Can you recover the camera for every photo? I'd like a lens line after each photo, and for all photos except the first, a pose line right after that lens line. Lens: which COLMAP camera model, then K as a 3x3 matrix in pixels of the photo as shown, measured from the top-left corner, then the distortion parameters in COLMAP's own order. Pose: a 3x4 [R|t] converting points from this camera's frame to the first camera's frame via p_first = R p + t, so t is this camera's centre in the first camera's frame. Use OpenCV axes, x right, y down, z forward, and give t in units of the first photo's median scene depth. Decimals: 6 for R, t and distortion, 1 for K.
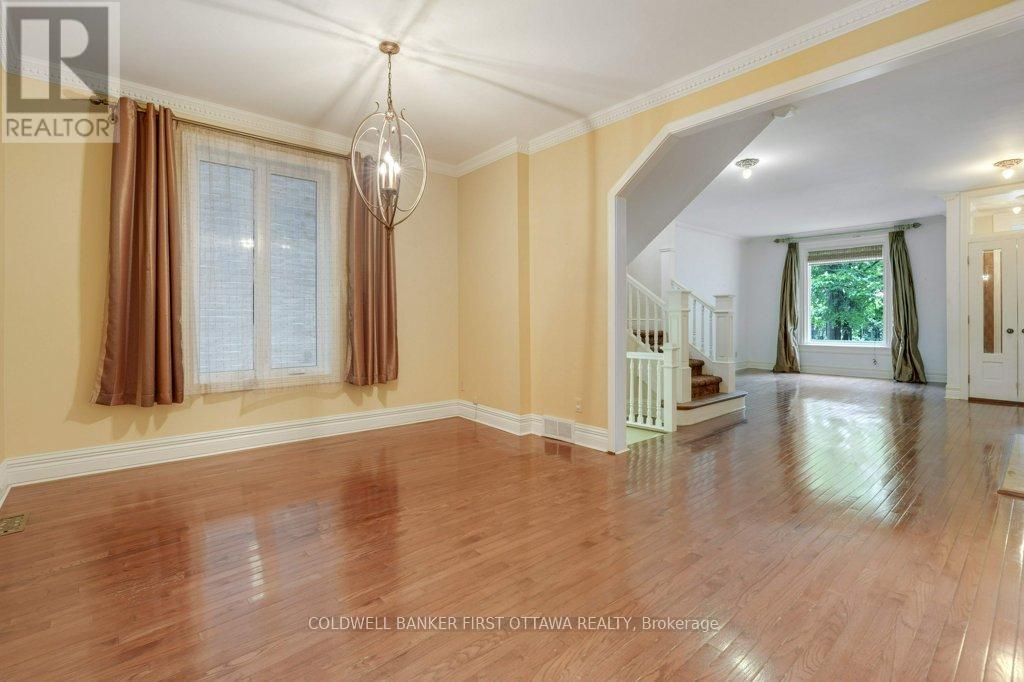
lens RADIAL K [[469.0, 0, 518.2], [0, 469.0, 320.3], [0, 0, 1]] dist [-0.005285, 0.000819]
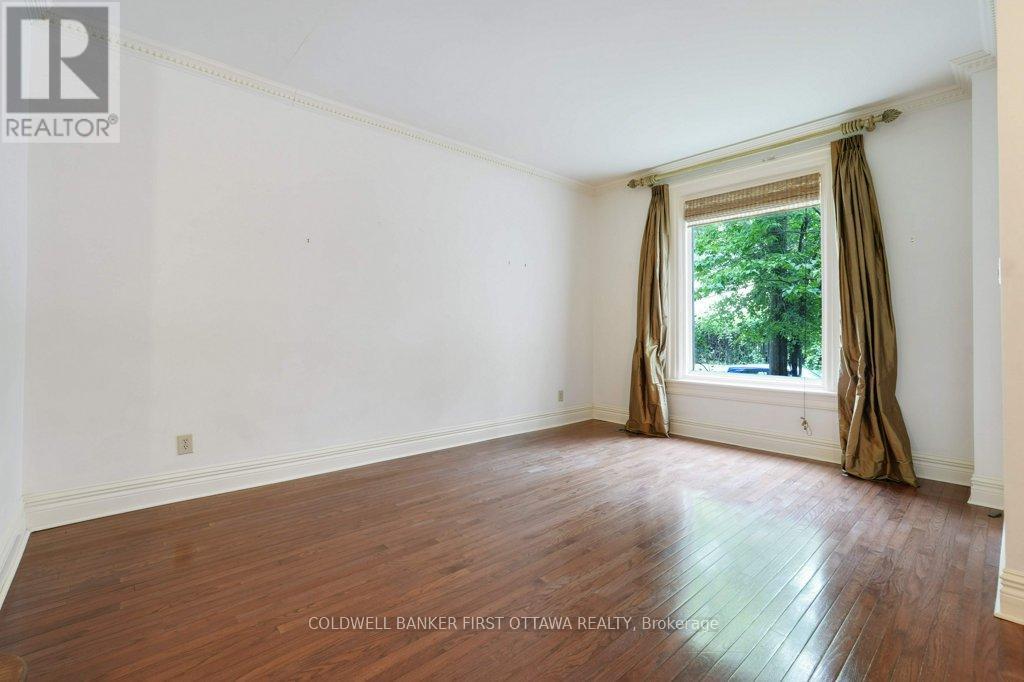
lens RADIAL K [[469.0, 0, 508.2], [0, 469.0, 324.9], [0, 0, 1]] dist [-0.005285, 0.000819]
pose [[0.999764, 0.003445, 0.021446, 0.433960], [-0.003139, 0.999893, -0.014294, -0.001005], [-0.021493, 0.014223, 0.999668, 0.511773]]
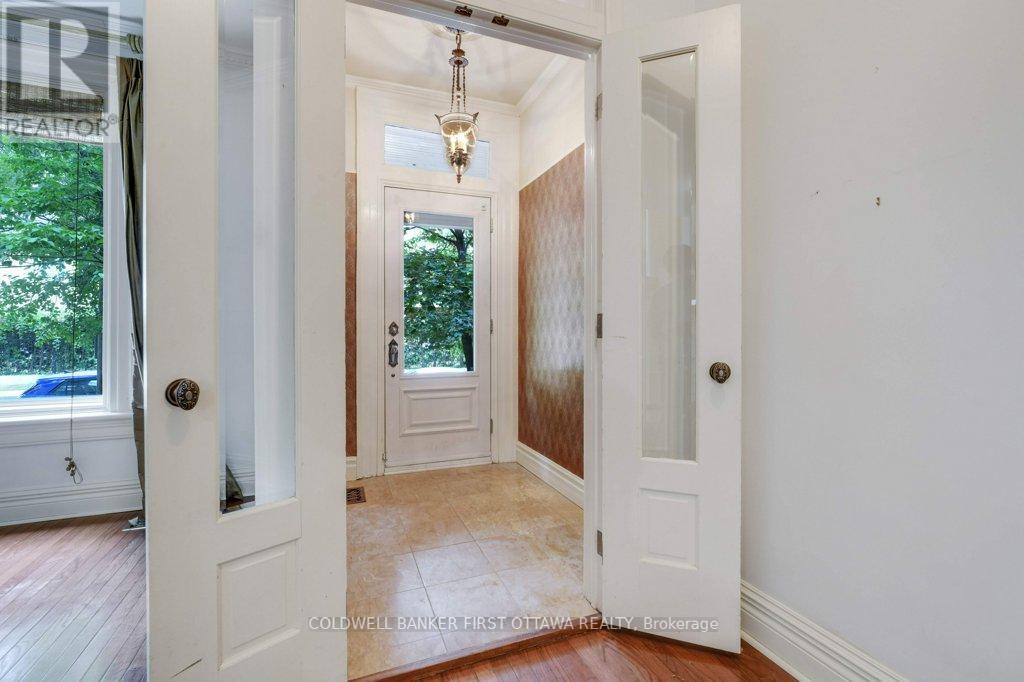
lens RADIAL K [[469.0, 0, 513.7], [0, 469.0, 335.6], [0, 0, 1]] dist [-0.005285, 0.000819]
pose [[0.351246, -0.000731, 0.936283, 0.542940], [-0.006922, 0.999970, 0.003378, 0.000300], [-0.936258, -0.007667, 0.351230, 0.585203]]
